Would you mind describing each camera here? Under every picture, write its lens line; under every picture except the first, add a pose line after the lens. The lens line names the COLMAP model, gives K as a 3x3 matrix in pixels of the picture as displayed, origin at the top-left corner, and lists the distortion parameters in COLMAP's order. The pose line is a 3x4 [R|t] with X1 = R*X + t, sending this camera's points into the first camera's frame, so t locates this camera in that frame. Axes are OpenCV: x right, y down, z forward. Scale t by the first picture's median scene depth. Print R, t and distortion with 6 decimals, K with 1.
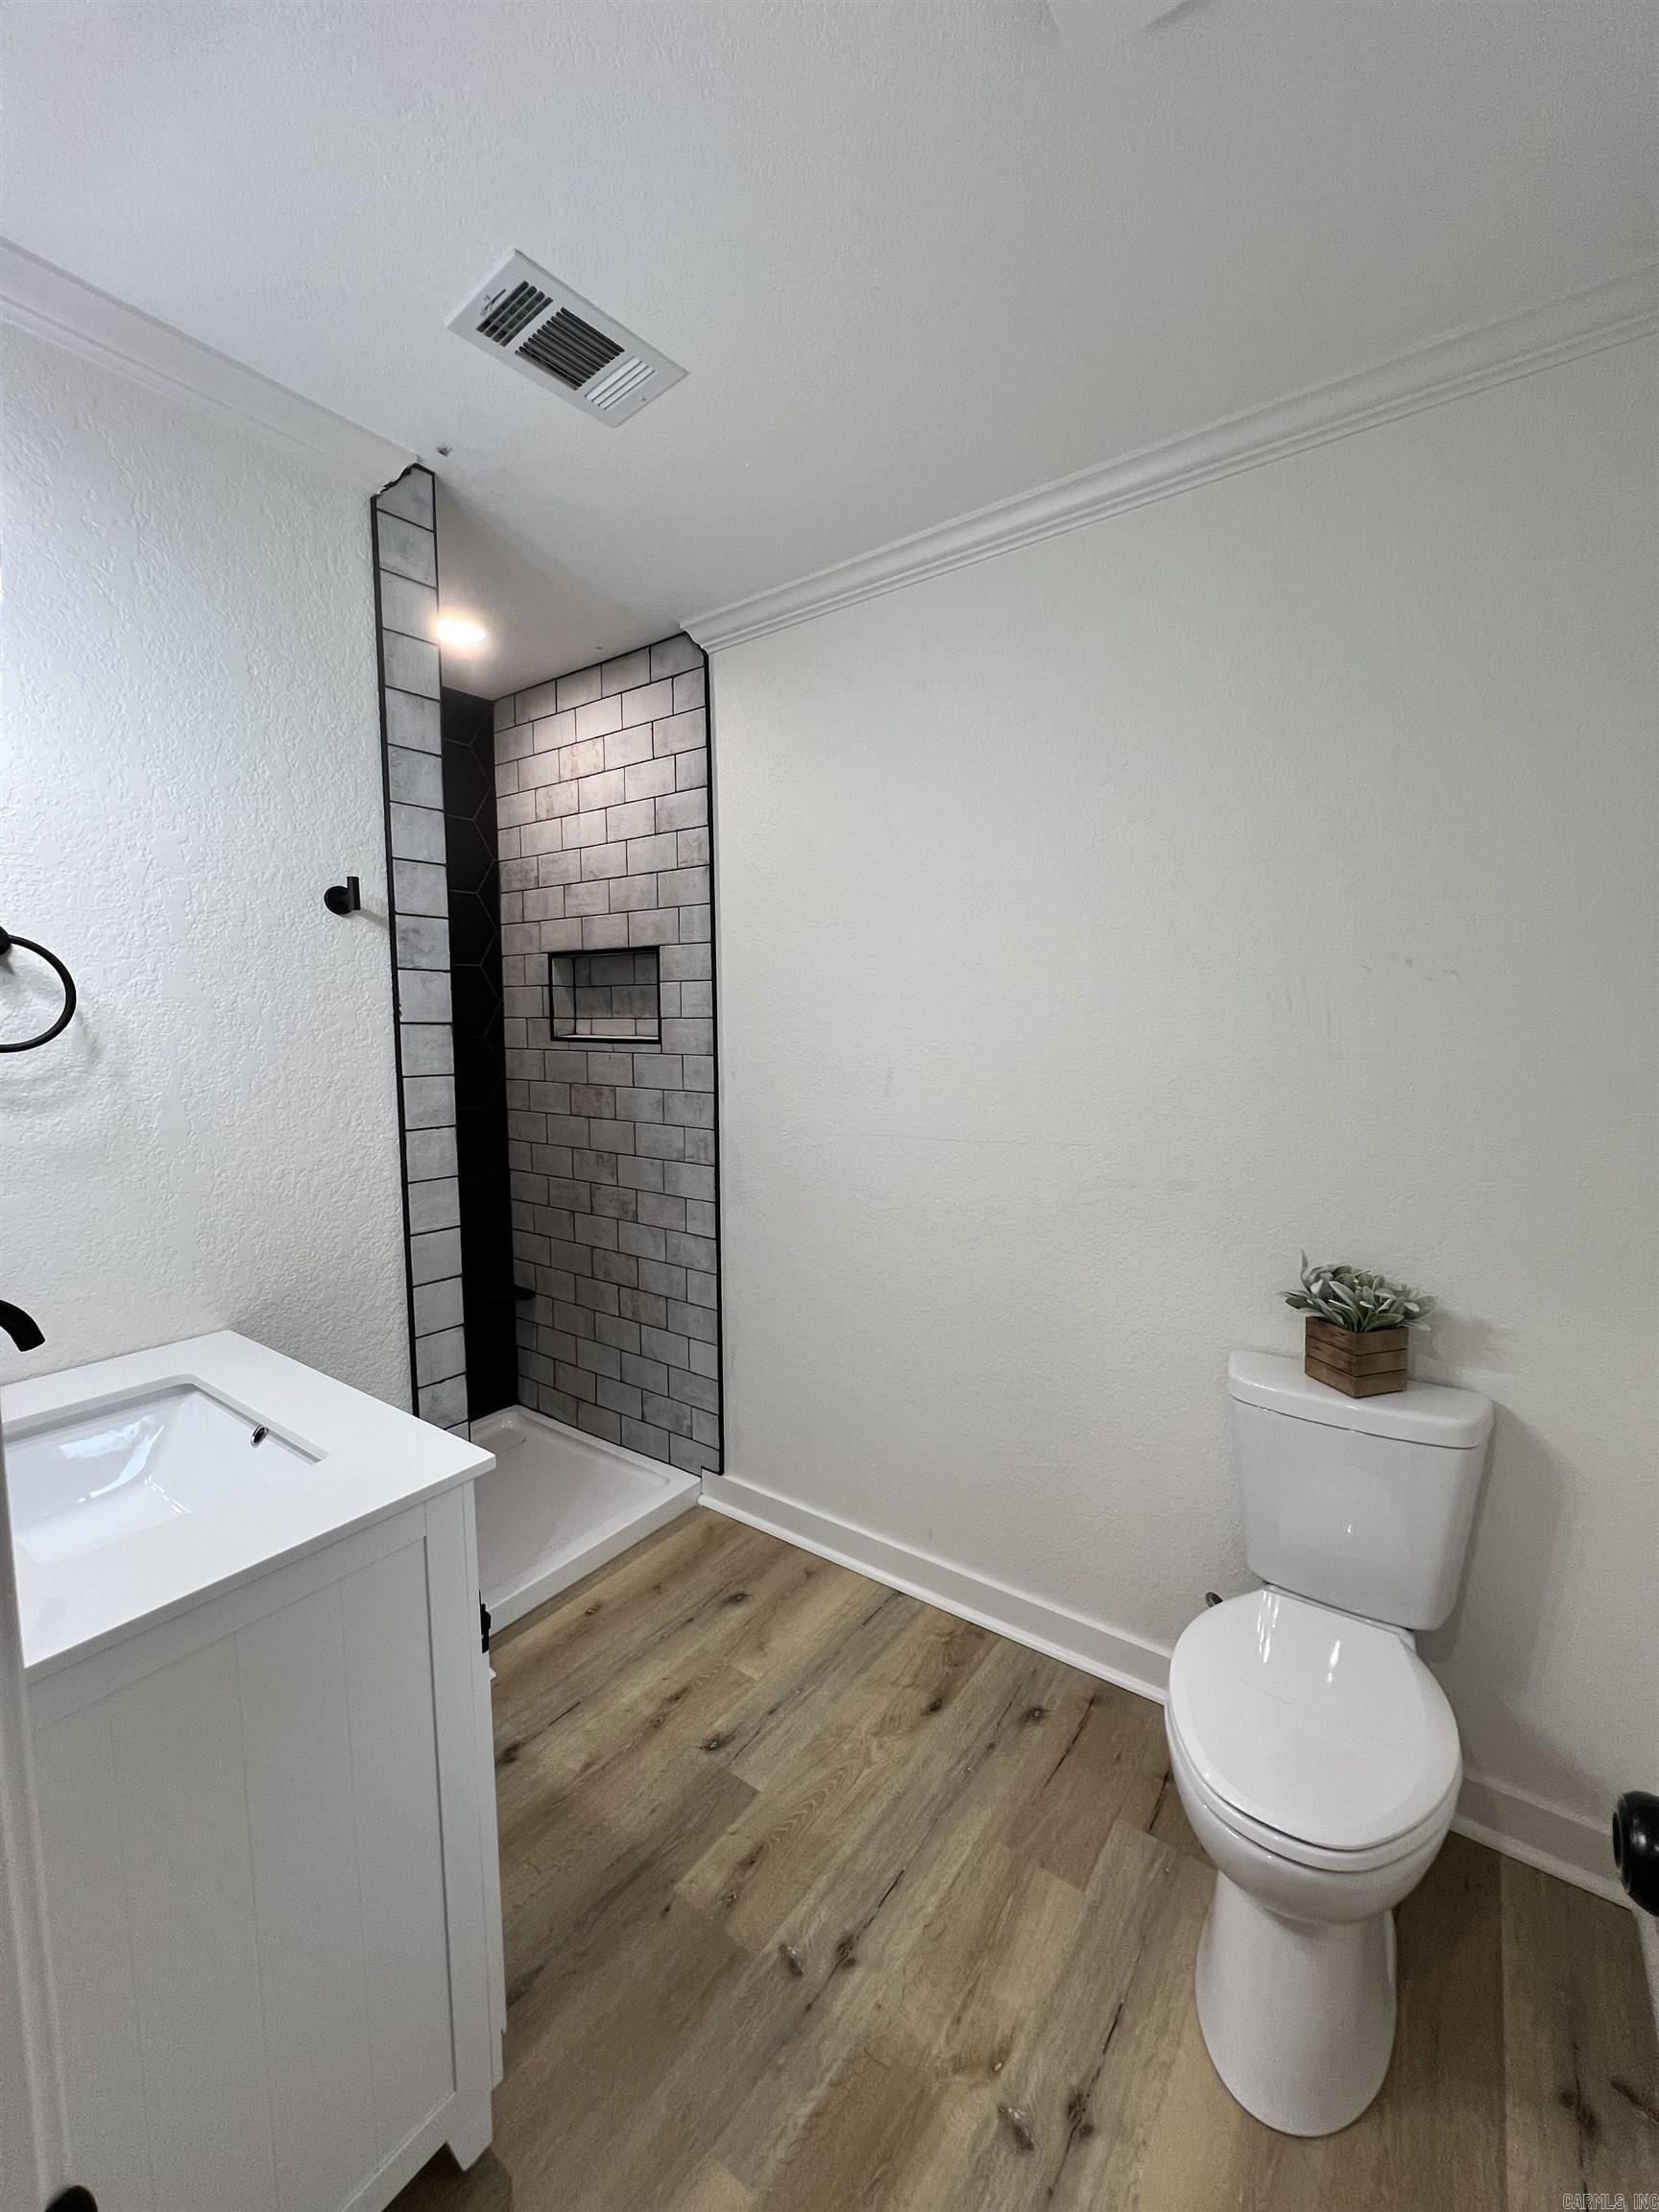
lens RADIAL K [[879.9, 0, 832.2], [0, 879.9, 1102.7], [0, 0, 1]] dist [-0.001475, 0.000231]
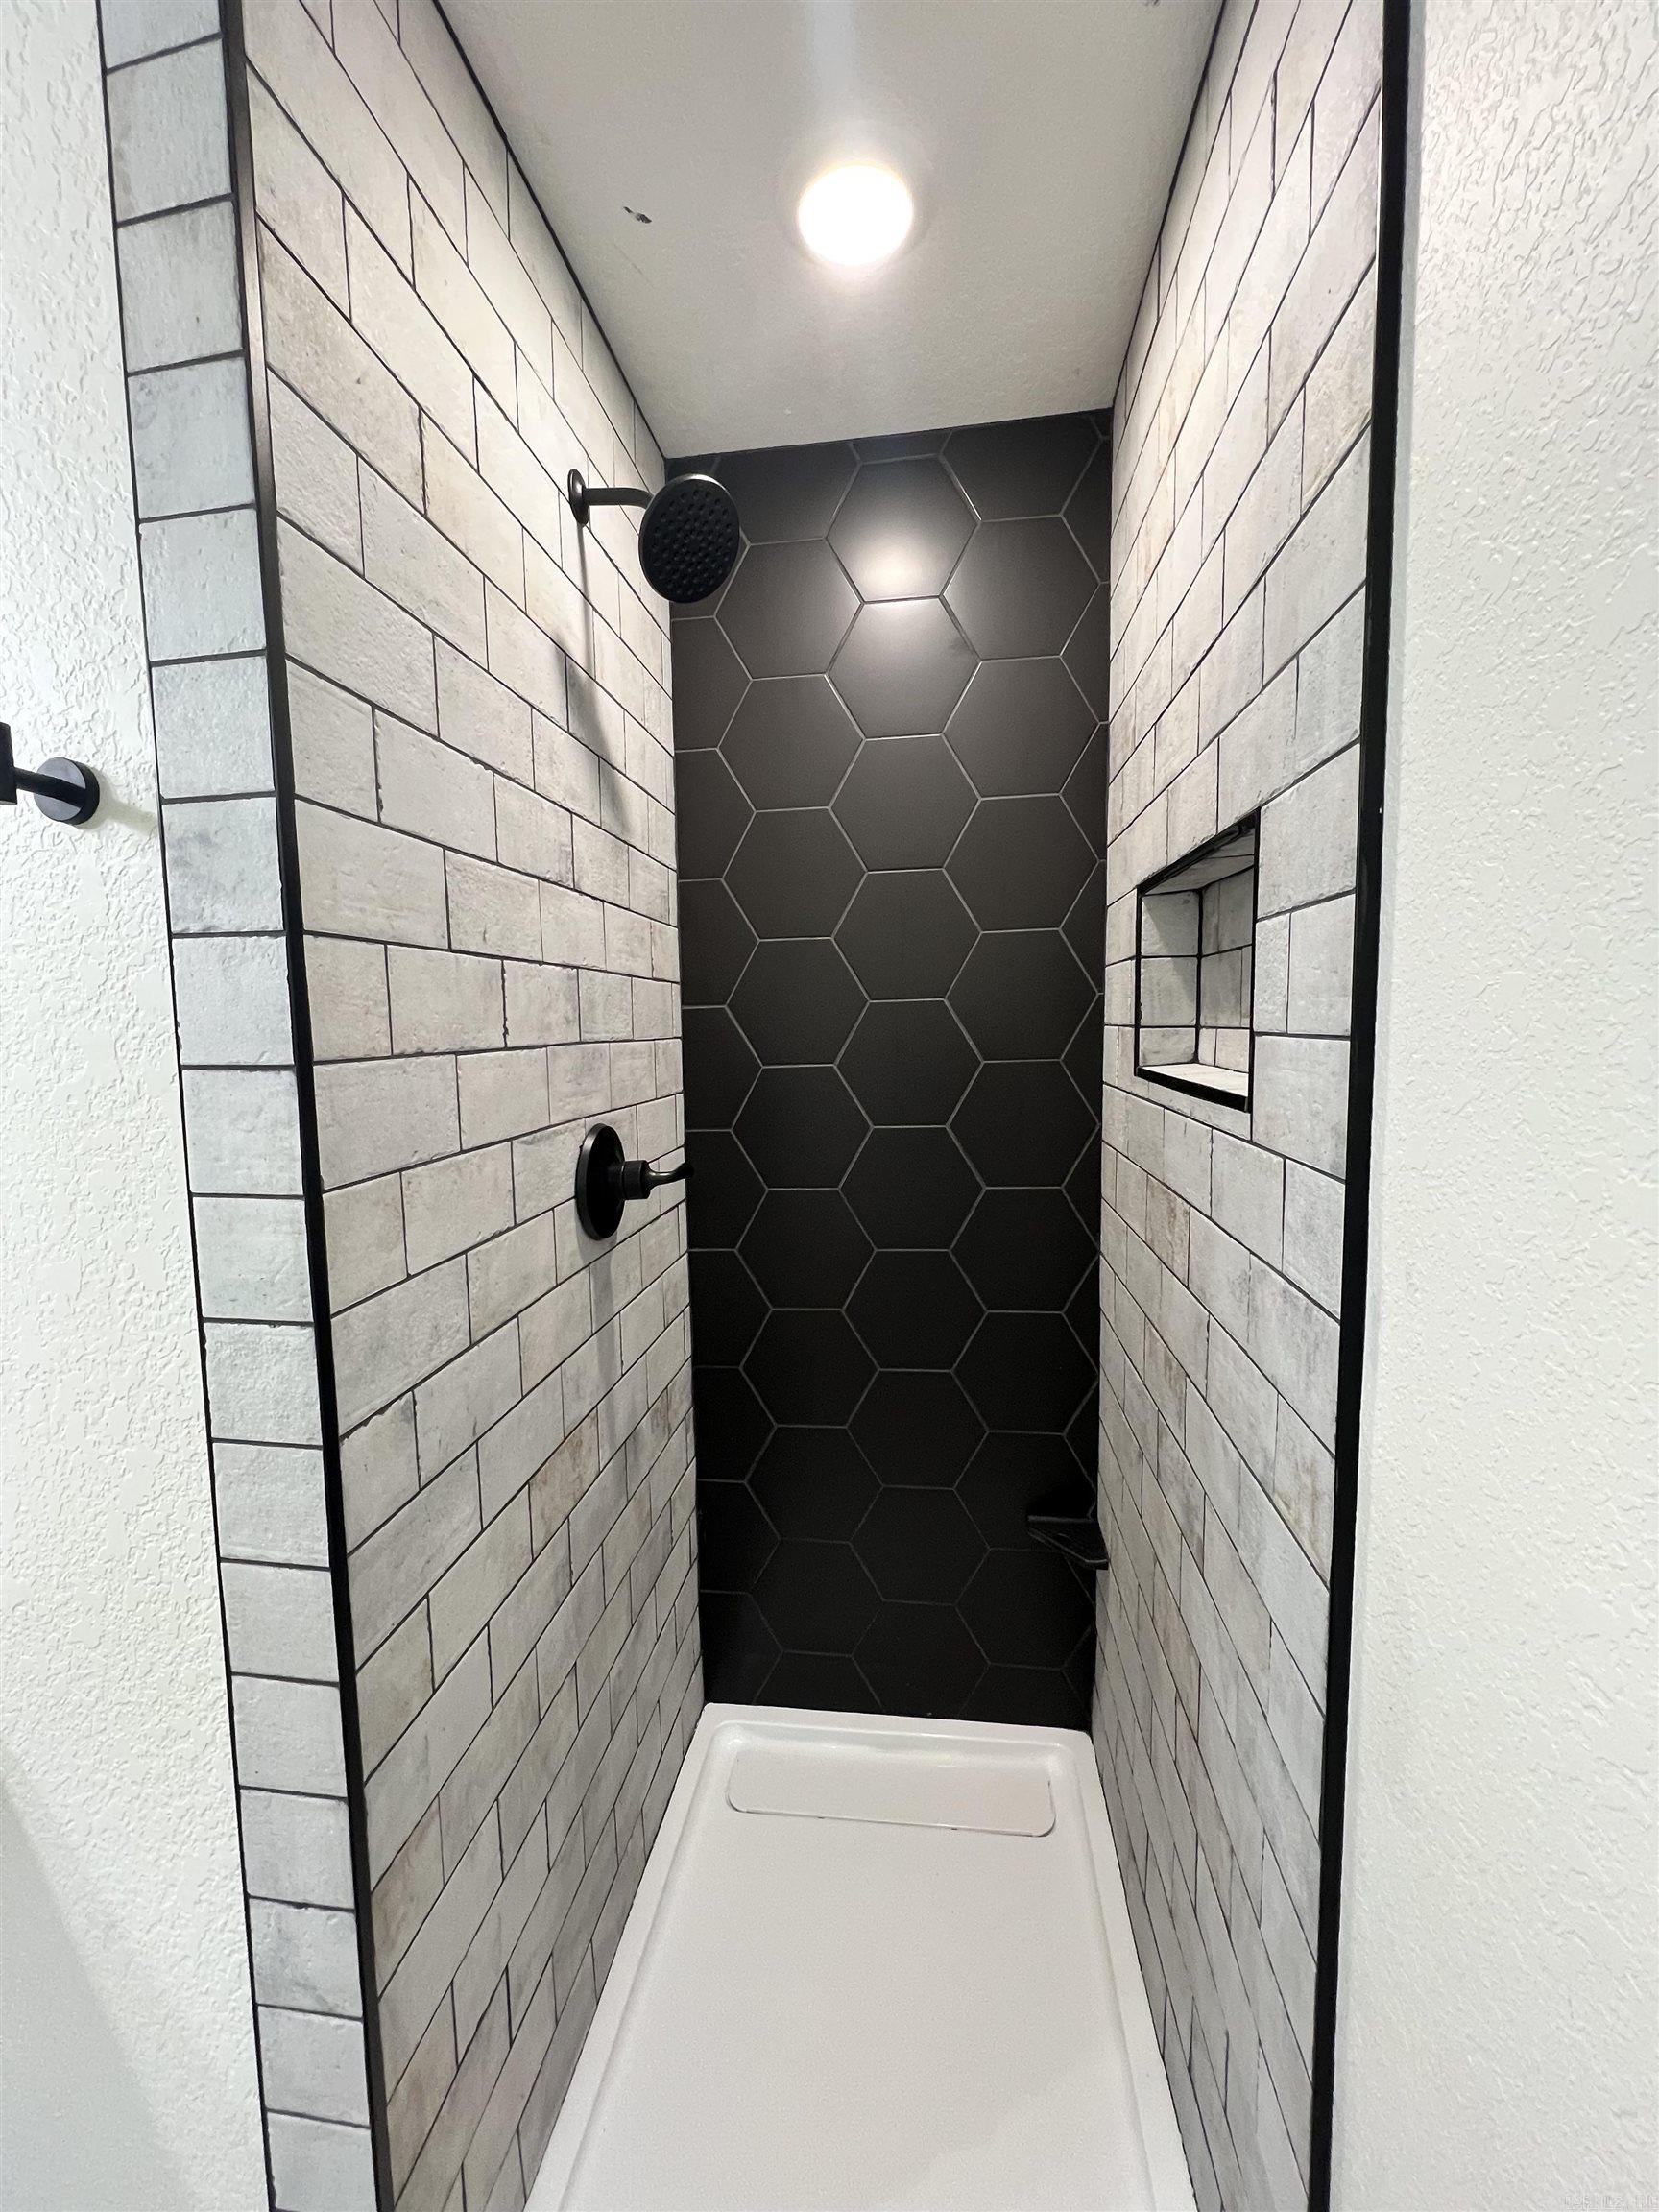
lens RADIAL K [[879.9, 0, 832.2], [0, 879.9, 1102.7], [0, 0, 1]] dist [-0.001475, 0.000231]
pose [[0.479947, 0.074732, -0.874109, 0.023980], [-0.067082, 0.996574, 0.048370, -0.113089], [0.874729, 0.035422, 0.483316, 1.057978]]
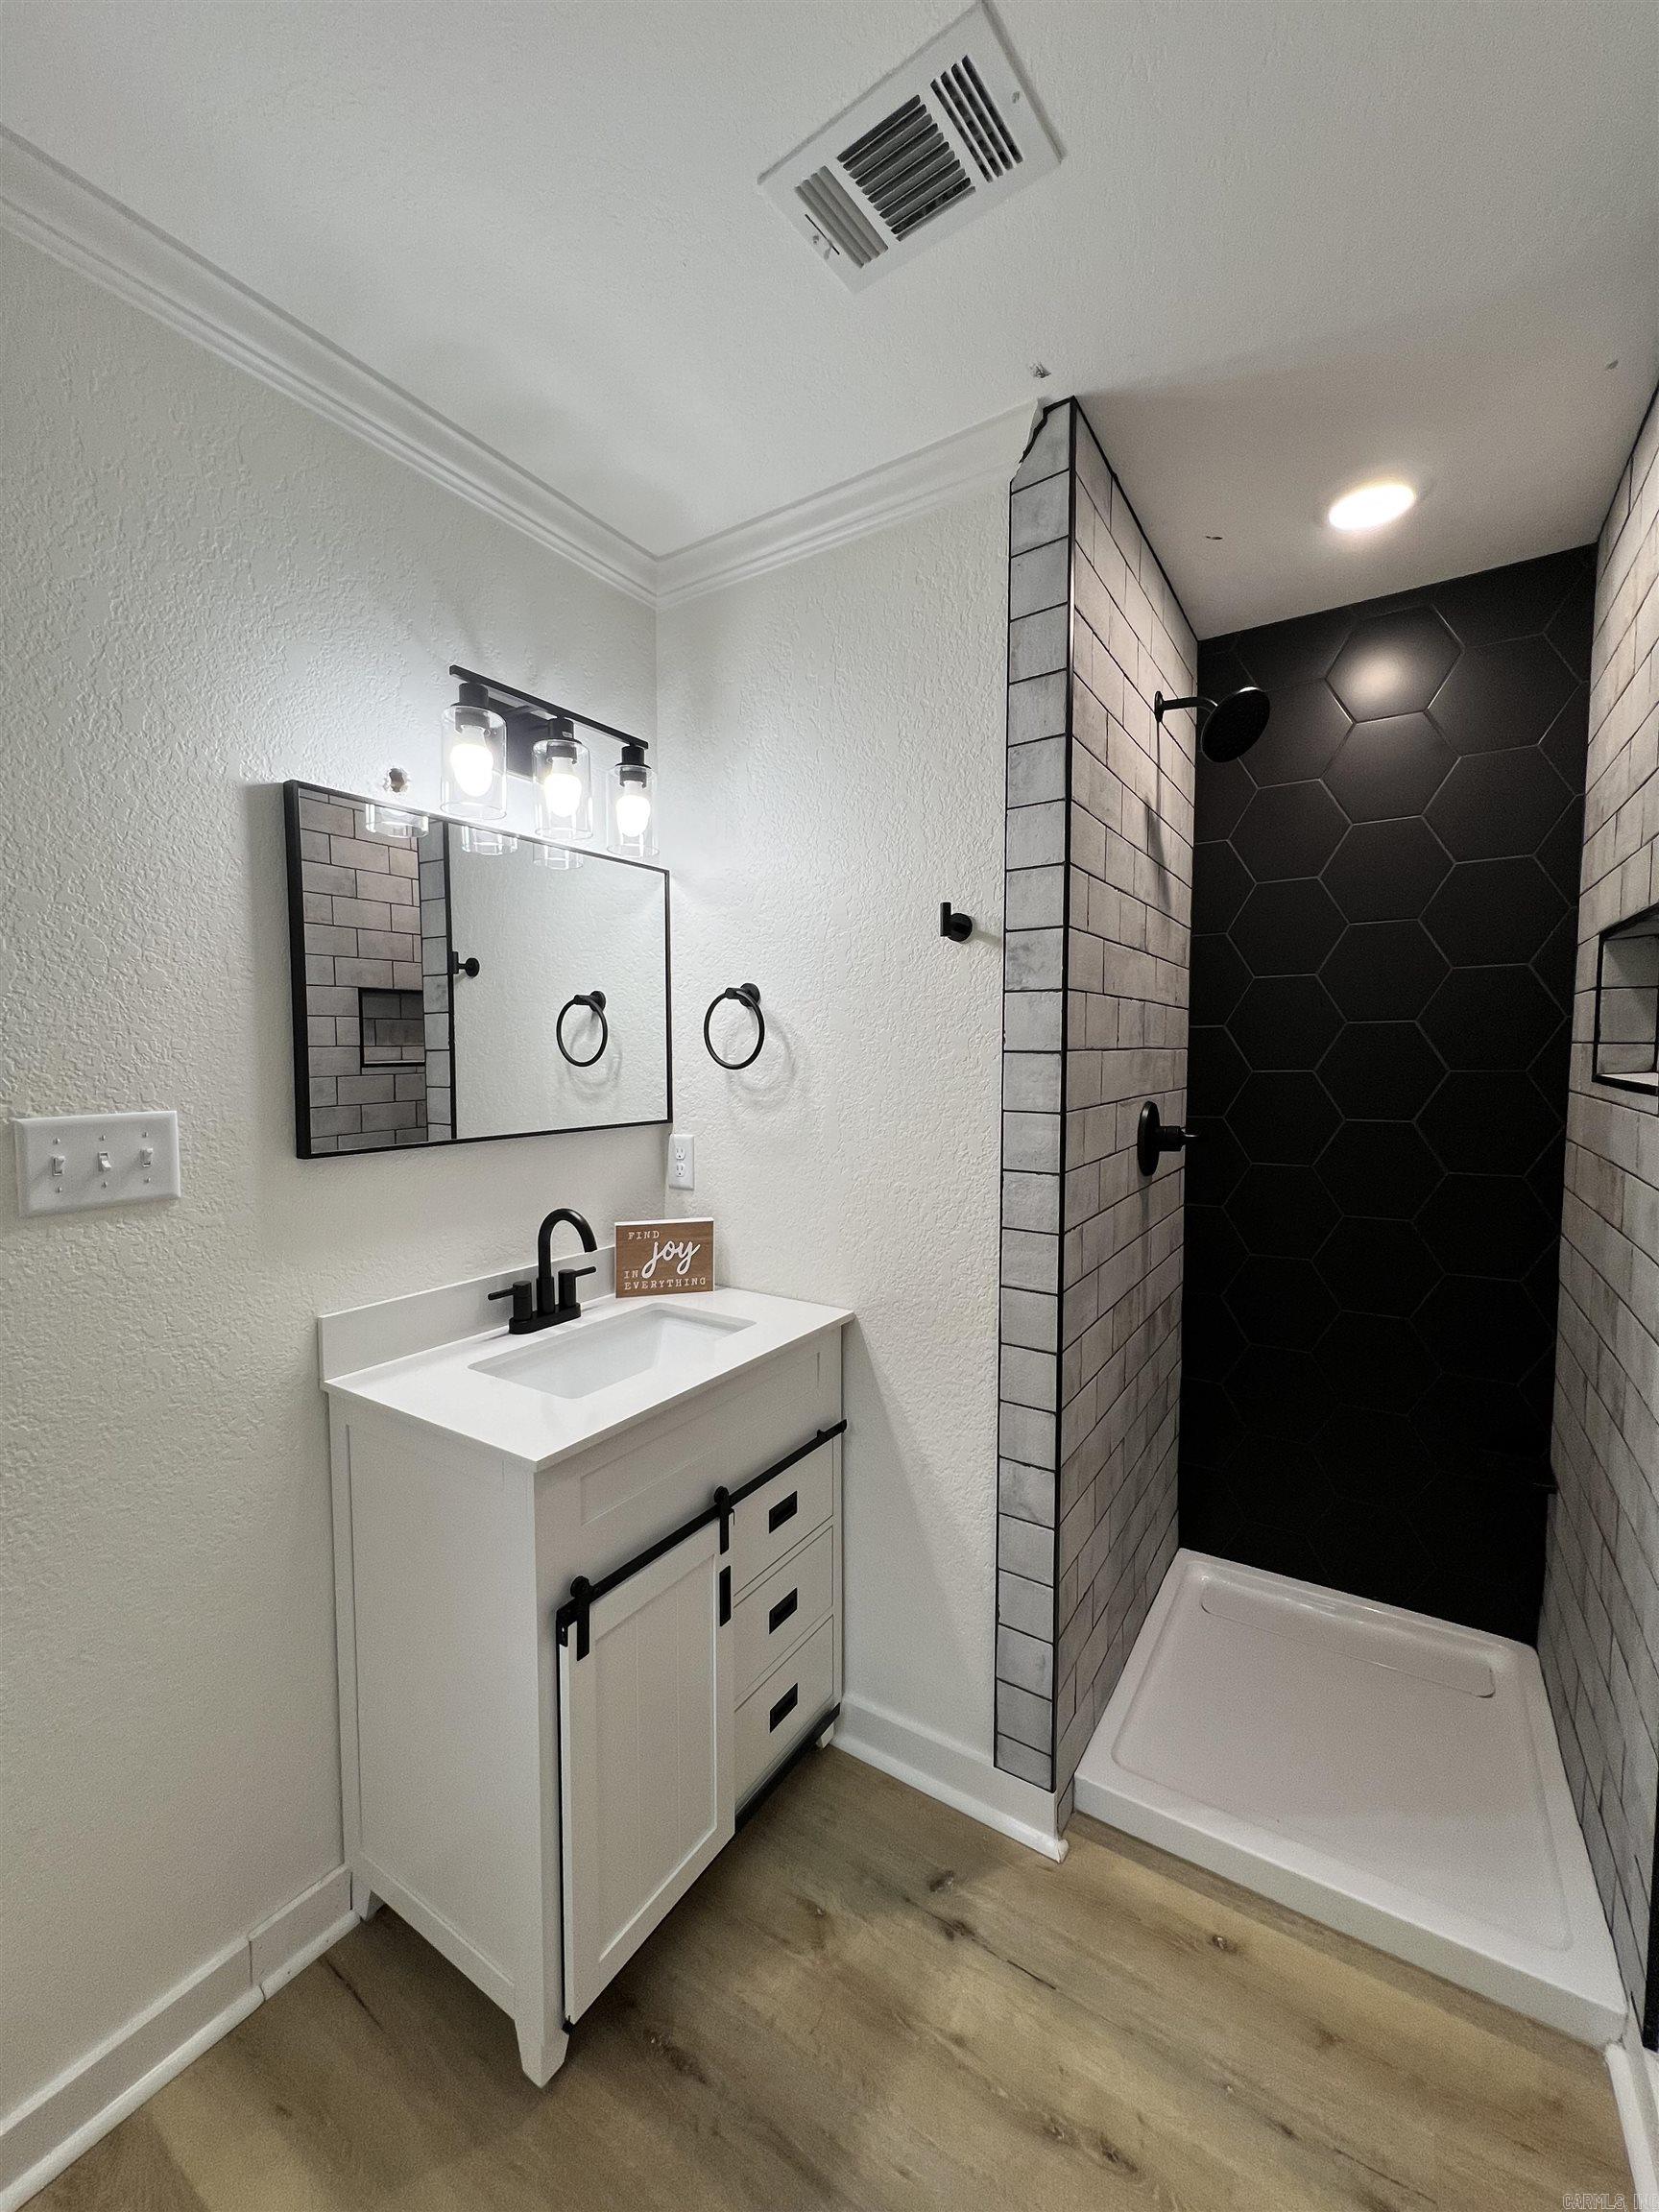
lens RADIAL K [[879.9, 0, 832.2], [0, 879.9, 1102.7], [0, 0, 1]] dist [-0.001475, 0.000231]
pose [[0.054161, 0.065122, -0.996406, 0.404682], [-0.091031, 0.994038, 0.060019, -0.075182], [0.994374, 0.087453, 0.059766, 0.765466]]
